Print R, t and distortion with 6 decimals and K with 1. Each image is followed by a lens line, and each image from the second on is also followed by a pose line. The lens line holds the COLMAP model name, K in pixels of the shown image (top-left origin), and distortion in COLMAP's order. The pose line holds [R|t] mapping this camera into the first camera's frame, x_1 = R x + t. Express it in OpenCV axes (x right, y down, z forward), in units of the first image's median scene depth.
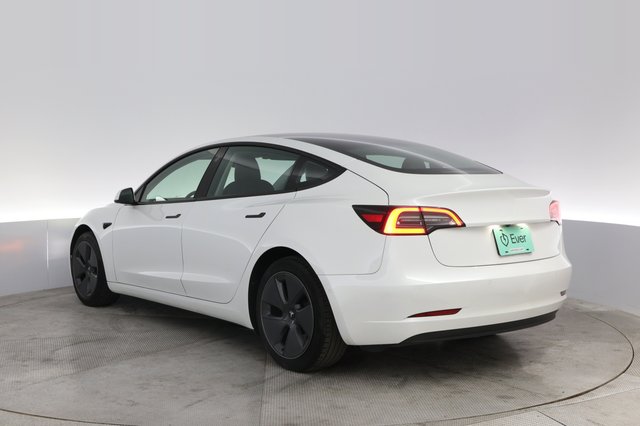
lens RADIAL K [[620.0, 0, 320.9], [0, 620.0, 210.8], [0, 0, 1]] dist [-0.109019, 0.004486]
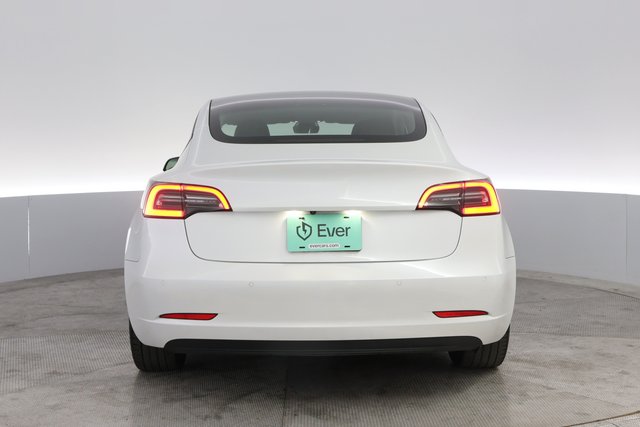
lens RADIAL K [[657.7, 0, 320.5], [0, 657.7, 214.0], [0, 0, 1]] dist [-0.020575, 0.006223]
pose [[0.917955, 0.051072, -0.393383, 0.640456], [-0.028610, 0.997619, 0.062758, -0.025619], [0.395651, -0.046354, 0.917230, 0.265517]]
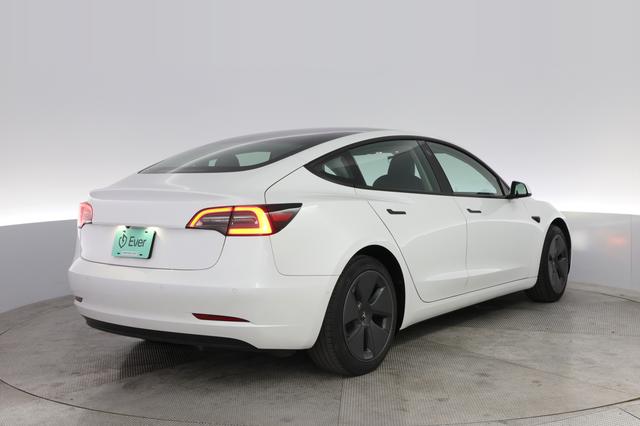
lens RADIAL K [[620.0, 0, 321.2], [0, 620.0, 211.5], [0, 0, 1]] dist [-0.109019, 0.004486]
pose [[0.689941, 0.060289, -0.721350, 1.232803], [-0.050893, 0.998100, 0.034742, -0.050596], [0.722074, 0.012741, 0.691699, 0.561080]]
